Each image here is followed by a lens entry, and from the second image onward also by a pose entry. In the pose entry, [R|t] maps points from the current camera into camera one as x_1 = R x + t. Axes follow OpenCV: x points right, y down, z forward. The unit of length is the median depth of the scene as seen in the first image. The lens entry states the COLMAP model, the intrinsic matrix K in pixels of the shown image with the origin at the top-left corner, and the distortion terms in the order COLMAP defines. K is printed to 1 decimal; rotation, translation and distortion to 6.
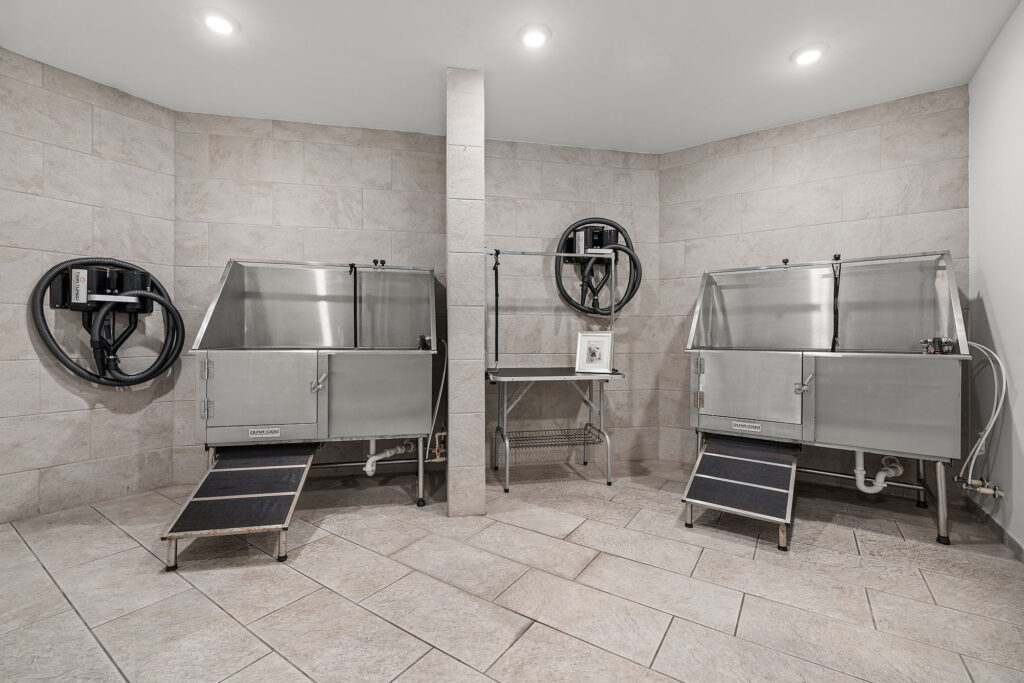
lens RADIAL K [[423.4, 0, 512.4], [0, 423.4, 340.2], [0, 0, 1]] dist [-0.004465, 0.000557]
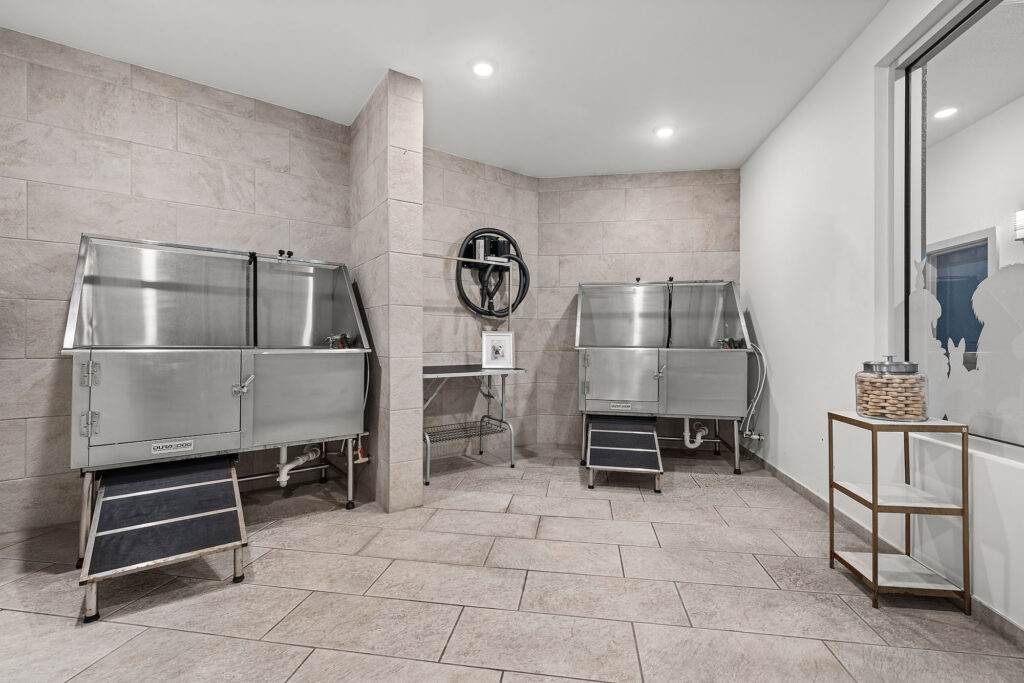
lens RADIAL K [[423.4, 0, 527.5], [0, 423.4, 340.8], [0, 0, 1]] dist [-0.004465, 0.000557]
pose [[0.908136, 0.001920, 0.418672, -0.226523], [-0.002081, 0.999998, -0.000072, 0.004032], [-0.418671, -0.000806, 0.908138, -0.048270]]
